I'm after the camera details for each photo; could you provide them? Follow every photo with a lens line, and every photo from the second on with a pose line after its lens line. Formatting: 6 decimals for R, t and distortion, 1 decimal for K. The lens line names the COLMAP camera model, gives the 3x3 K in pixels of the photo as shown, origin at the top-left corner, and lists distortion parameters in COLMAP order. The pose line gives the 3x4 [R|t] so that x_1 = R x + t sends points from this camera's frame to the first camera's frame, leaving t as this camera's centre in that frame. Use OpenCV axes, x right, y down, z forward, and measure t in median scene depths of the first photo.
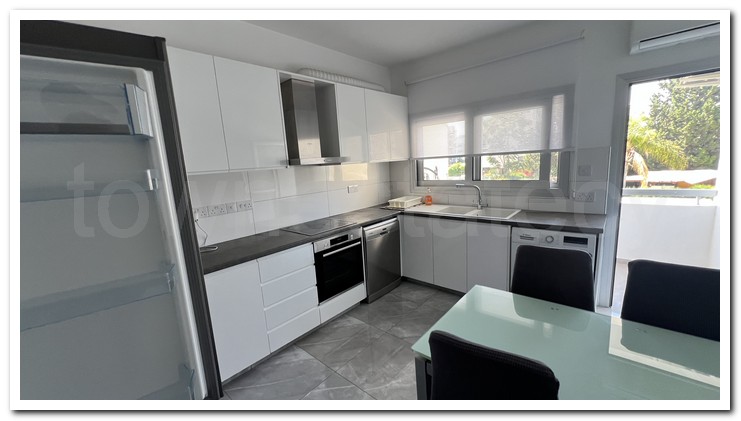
lens RADIAL K [[281.6, 0, 367.9], [0, 281.6, 209.9], [0, 0, 1]] dist [-0.001533, 0.000170]
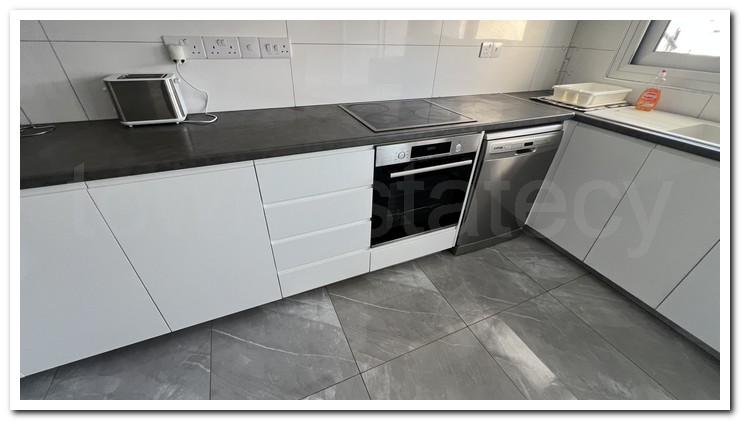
lens RADIAL K [[281.6, 0, 367.9], [0, 281.6, 209.9], [0, 0, 1]] dist [-0.001533, 0.000170]
pose [[0.907839, 0.299863, -0.293104, -0.019915], [-0.155826, 0.890203, 0.428085, 0.002186], [0.389289, -0.342959, 0.854888, 0.415891]]
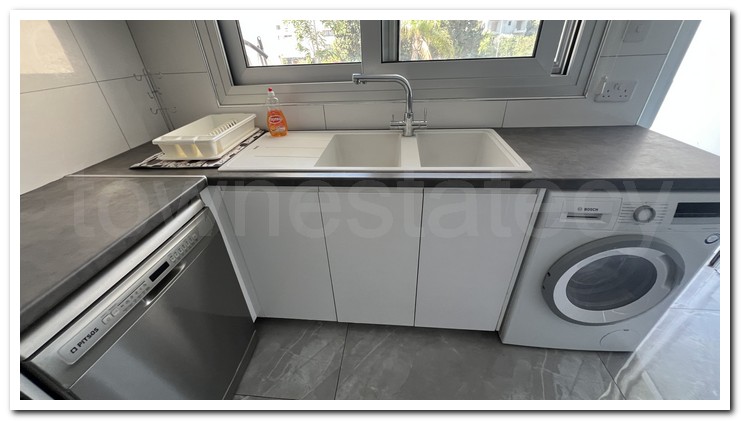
lens RADIAL K [[281.6, 0, 367.9], [0, 281.6, 209.9], [0, 0, 1]] dist [-0.001533, 0.000170]
pose [[0.809316, -0.282630, 0.514905, 0.098006], [0.091928, 0.926768, 0.364212, -0.062778], [-0.580135, -0.247428, 0.776030, 0.703159]]
